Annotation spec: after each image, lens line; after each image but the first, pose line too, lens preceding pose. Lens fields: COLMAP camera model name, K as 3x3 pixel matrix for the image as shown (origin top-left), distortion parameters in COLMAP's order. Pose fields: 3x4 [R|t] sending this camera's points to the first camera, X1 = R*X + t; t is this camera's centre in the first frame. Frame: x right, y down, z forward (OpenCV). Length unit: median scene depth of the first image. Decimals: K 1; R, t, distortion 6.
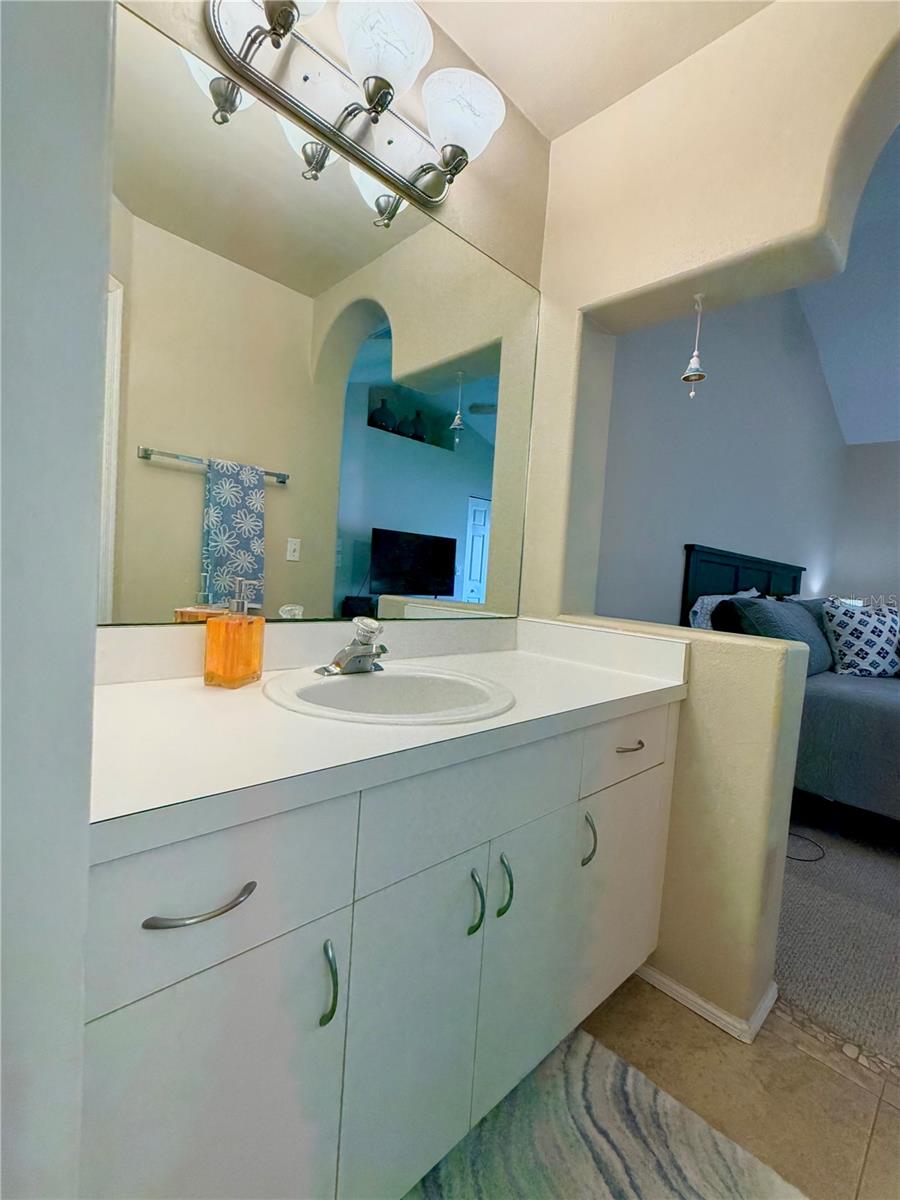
lens RADIAL K [[542.7, 0, 443.7], [0, 542.7, 600.2], [0, 0, 1]] dist [-0.000436, 0.000811]
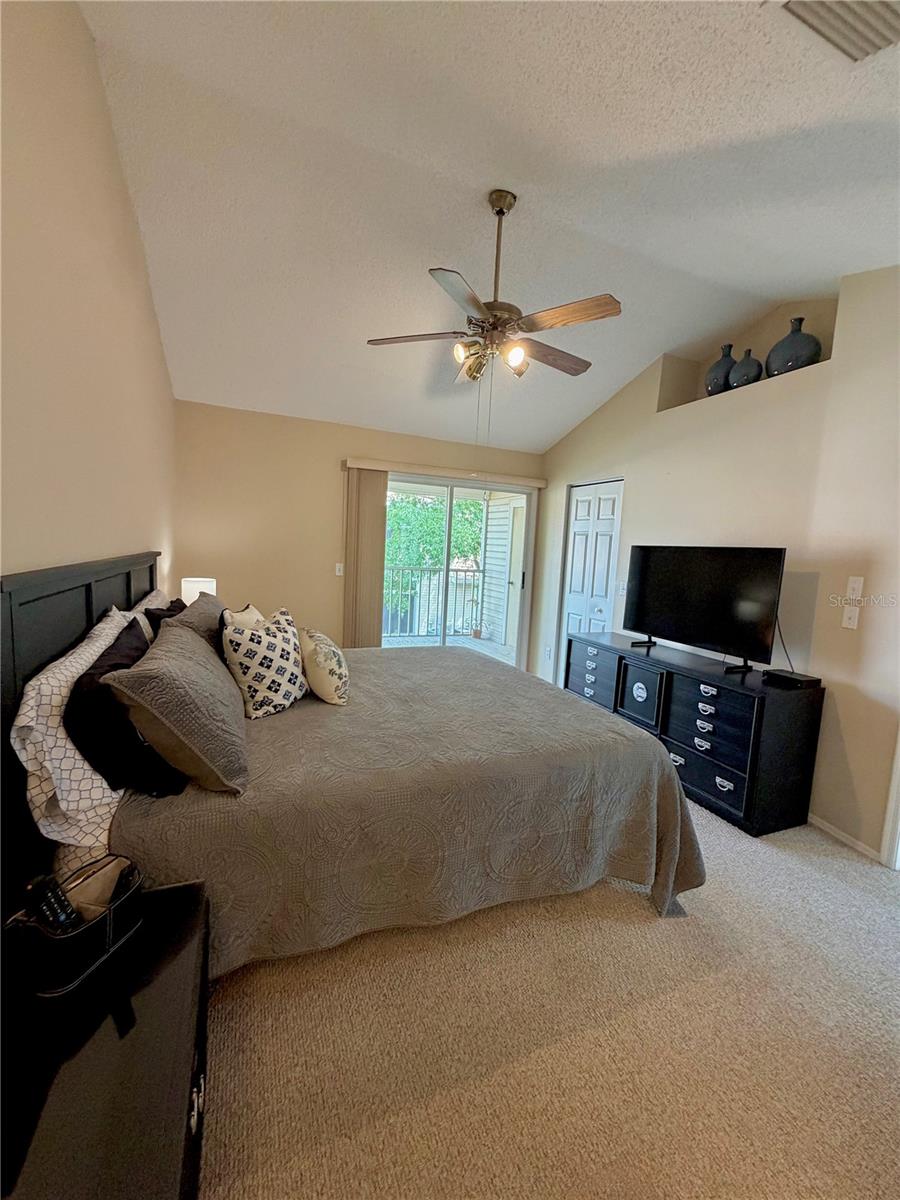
lens RADIAL K [[481.7, 0, 448.4], [0, 481.7, 595.9], [0, 0, 1]] dist [0.003201, 0.000195]
pose [[0.355460, -0.143963, 0.923538, 0.223597], [0.019459, 0.988993, 0.146676, -0.131351], [-0.934489, -0.034166, 0.354349, 0.510323]]
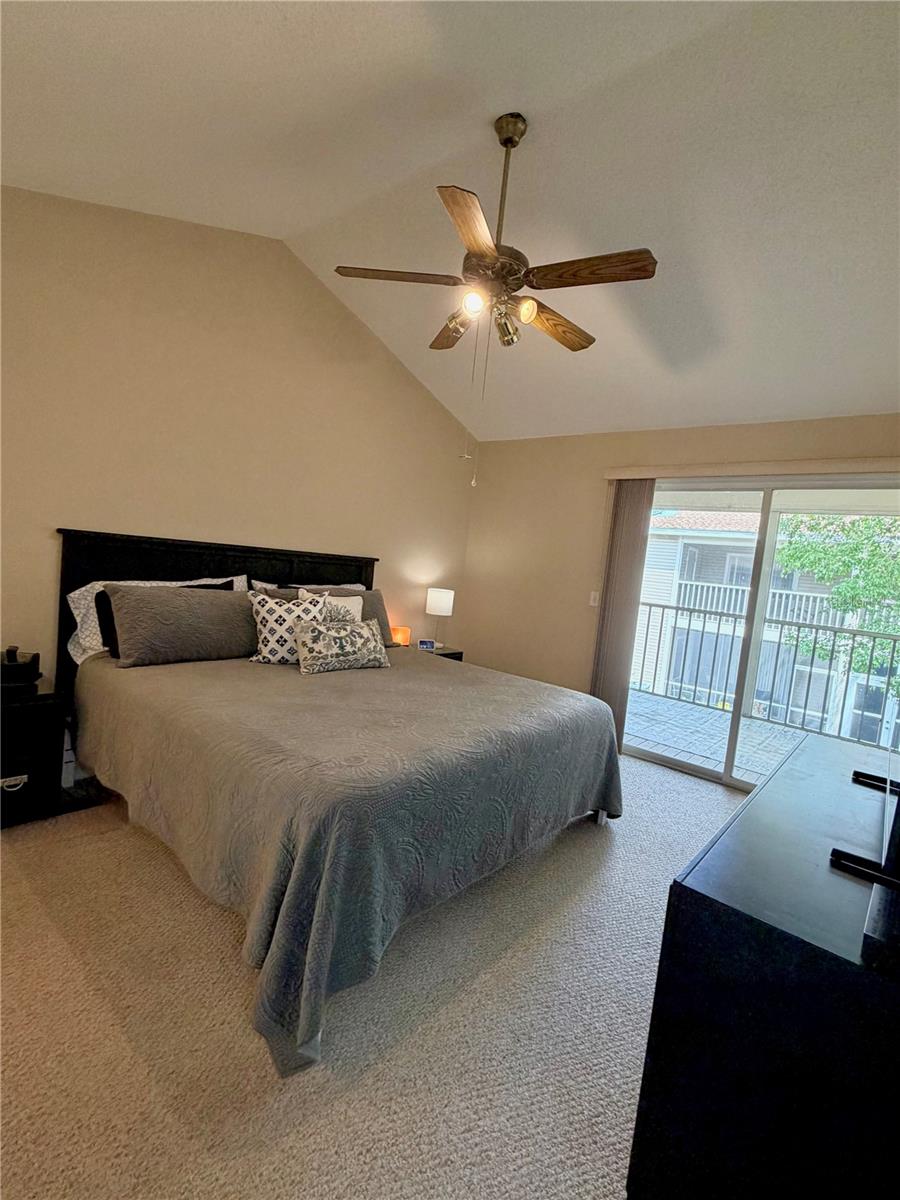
lens RADIAL K [[542.7, 0, 455.3], [0, 542.7, 602.4], [0, 0, 1]] dist [-0.000436, 0.000811]
pose [[0.992343, 0.028505, 0.120182, 0.996998], [-0.032622, 0.998942, 0.032423, -0.020230], [-0.119130, -0.036095, 0.992222, -0.062226]]
